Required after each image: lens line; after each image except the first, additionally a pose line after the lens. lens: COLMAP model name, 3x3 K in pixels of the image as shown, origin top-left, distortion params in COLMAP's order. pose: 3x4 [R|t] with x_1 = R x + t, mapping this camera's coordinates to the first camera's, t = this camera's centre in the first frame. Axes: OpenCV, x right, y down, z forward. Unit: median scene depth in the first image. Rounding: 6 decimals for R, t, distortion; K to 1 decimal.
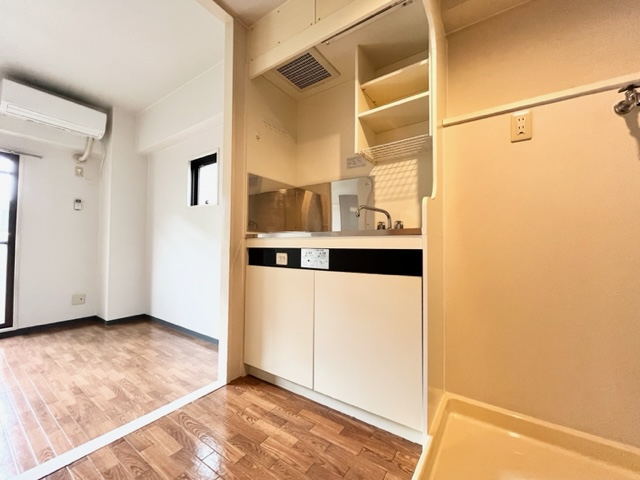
lens RADIAL K [[259.4, 0, 319.9], [0, 259.4, 240.7], [0, 0, 1]] dist [-0.003508, -0.000545]
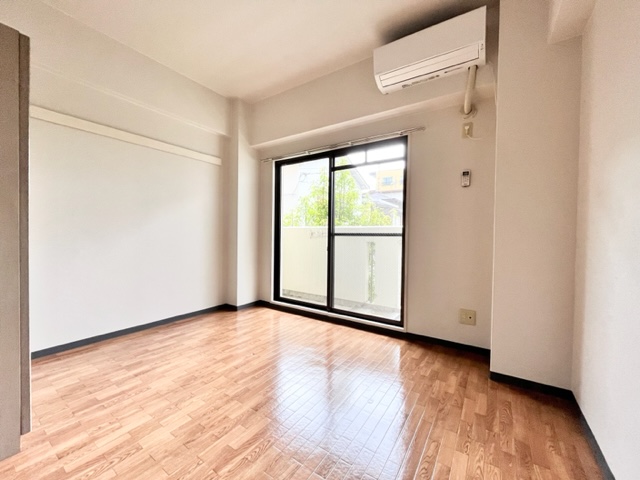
lens RADIAL K [[259.4, 0, 319.5], [0, 259.4, 240.8], [0, 0, 1]] dist [-0.003508, -0.000545]
pose [[0.003807, 0.017138, -0.999846, -0.248677], [0.013012, 0.999768, 0.017186, 0.008203], [0.999908, -0.013075, 0.003583, 0.610180]]
